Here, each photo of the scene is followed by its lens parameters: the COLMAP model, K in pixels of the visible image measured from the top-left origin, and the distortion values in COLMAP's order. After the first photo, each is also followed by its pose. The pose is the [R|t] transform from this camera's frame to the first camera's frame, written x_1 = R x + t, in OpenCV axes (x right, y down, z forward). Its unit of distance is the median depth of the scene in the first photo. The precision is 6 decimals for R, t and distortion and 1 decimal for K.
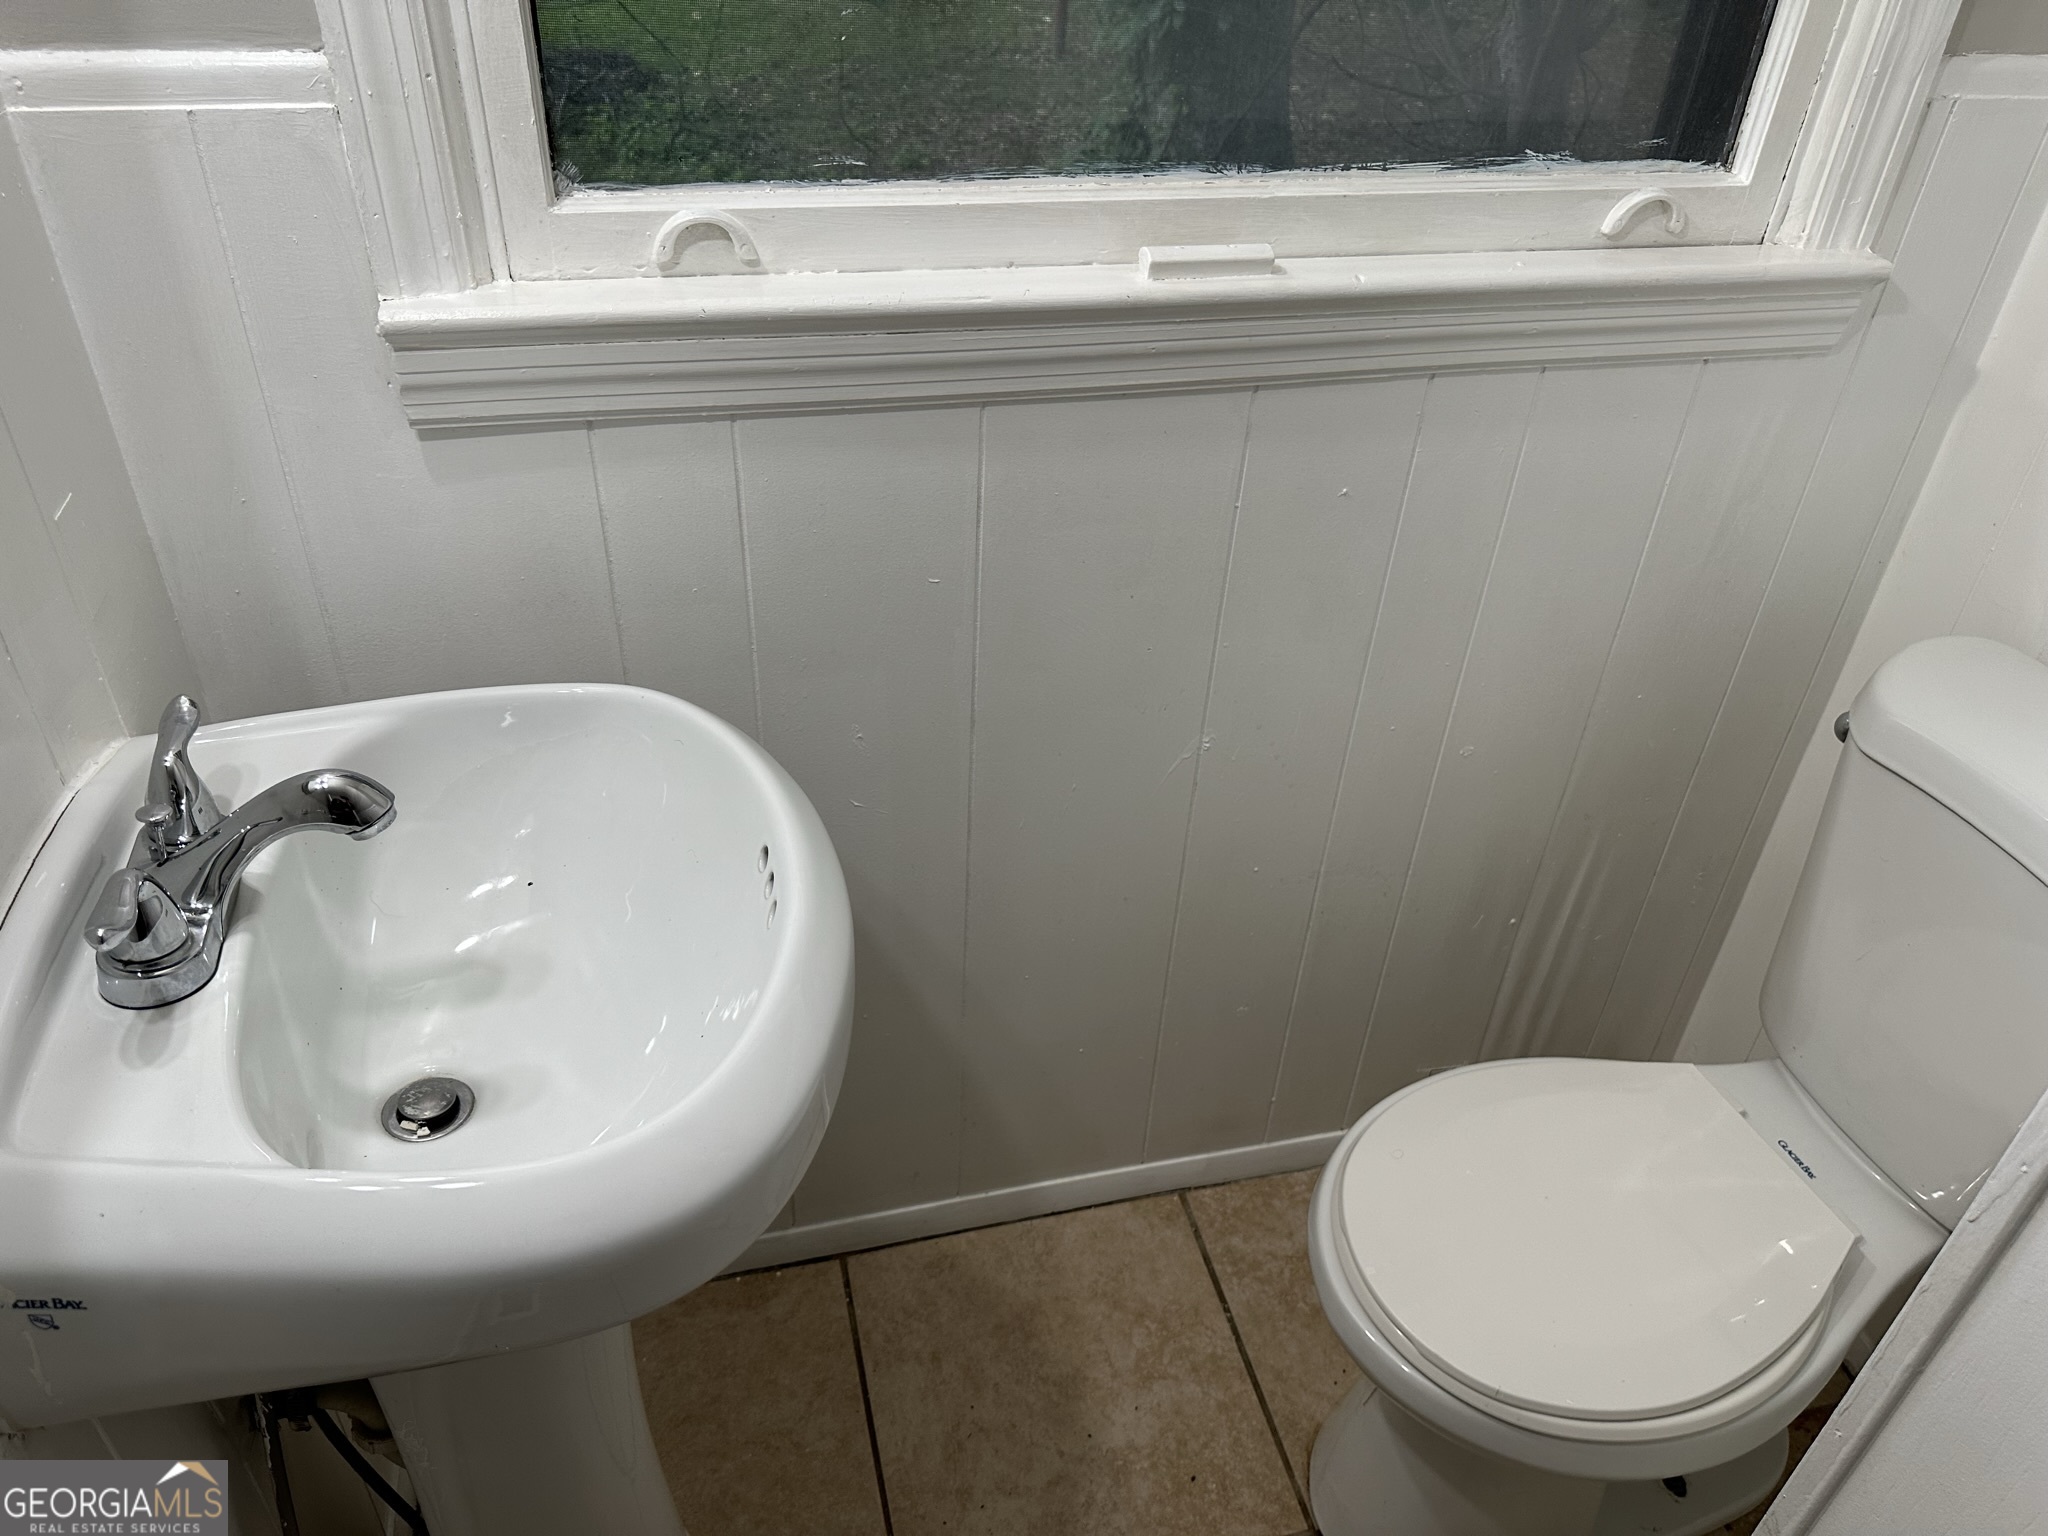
lens RADIAL K [[1468.8, 0, 1029.6], [0, 1468.8, 749.2], [0, 0, 1]] dist [0.009460, -0.004712]
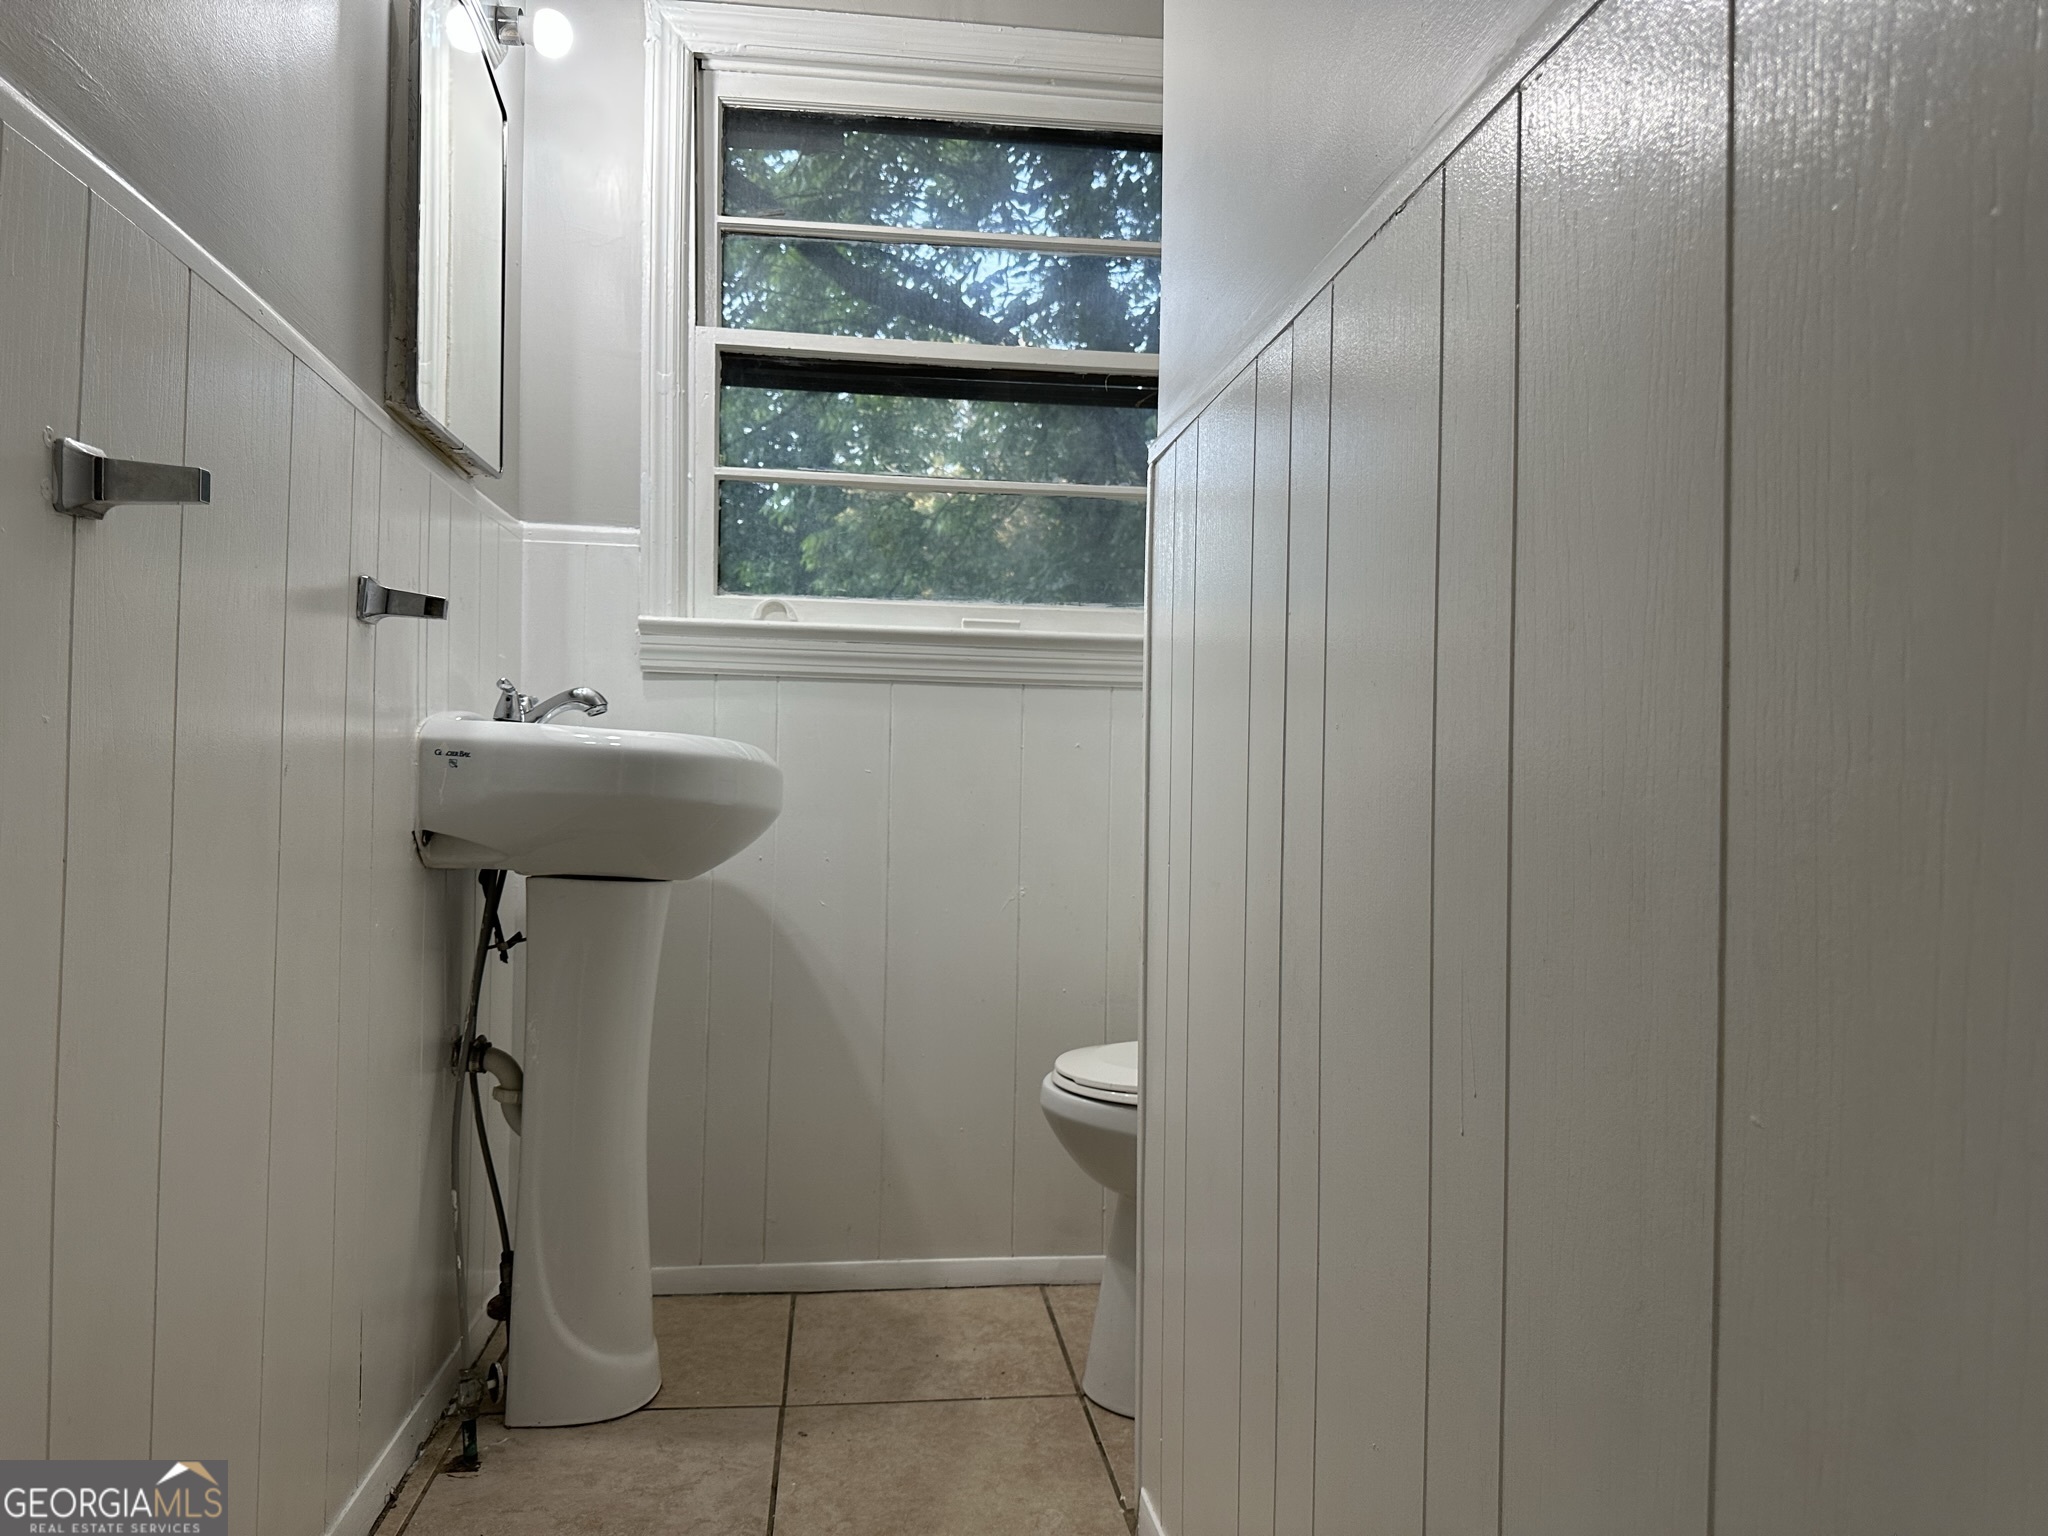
lens RADIAL K [[1439.6, 0, 1031.1], [0, 1439.6, 778.3], [0, 0, 1]] dist [0.159441, -0.295254]
pose [[0.991742, -0.033328, -0.123839, 0.331689], [-0.048080, 0.798587, -0.599956, 0.883432], [0.118892, 0.600956, 0.790390, -0.456523]]
